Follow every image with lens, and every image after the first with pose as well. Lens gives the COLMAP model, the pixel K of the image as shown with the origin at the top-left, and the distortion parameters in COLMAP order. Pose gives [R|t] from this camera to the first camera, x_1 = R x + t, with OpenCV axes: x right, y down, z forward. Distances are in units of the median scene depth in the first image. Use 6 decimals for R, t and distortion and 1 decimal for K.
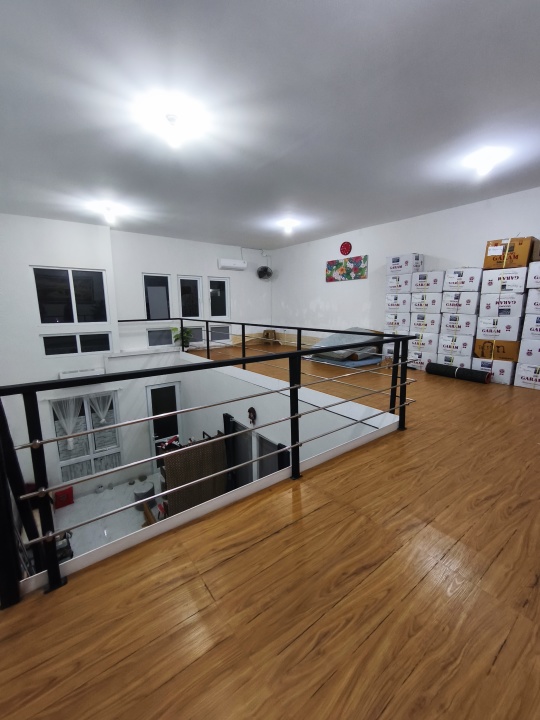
lens RADIAL K [[304.7, 0, 270.1], [0, 304.7, 359.8], [0, 0, 1]] dist [0.001657, 0.000097]
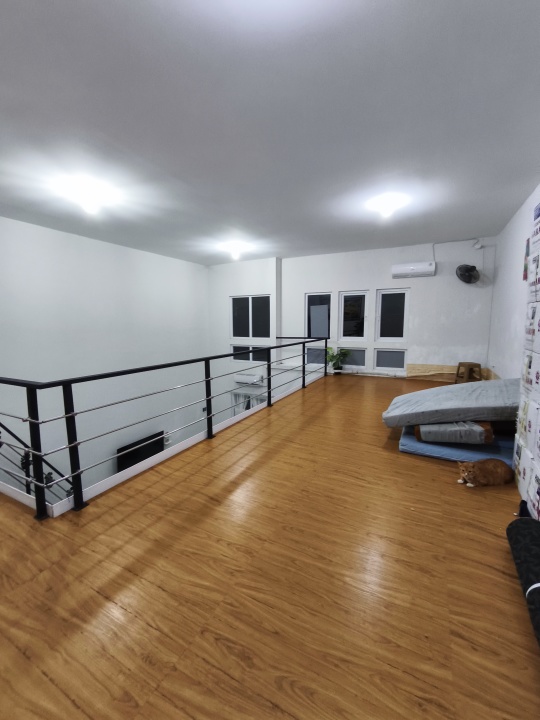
lens RADIAL K [[304.7, 0, 268.8], [0, 304.7, 360.9], [0, 0, 1]] dist [0.001657, 0.000097]
pose [[0.430584, 0.117964, -0.894808, 0.463088], [-0.154671, 0.986400, 0.055611, -0.088248], [0.889199, 0.114456, 0.442974, 0.421575]]
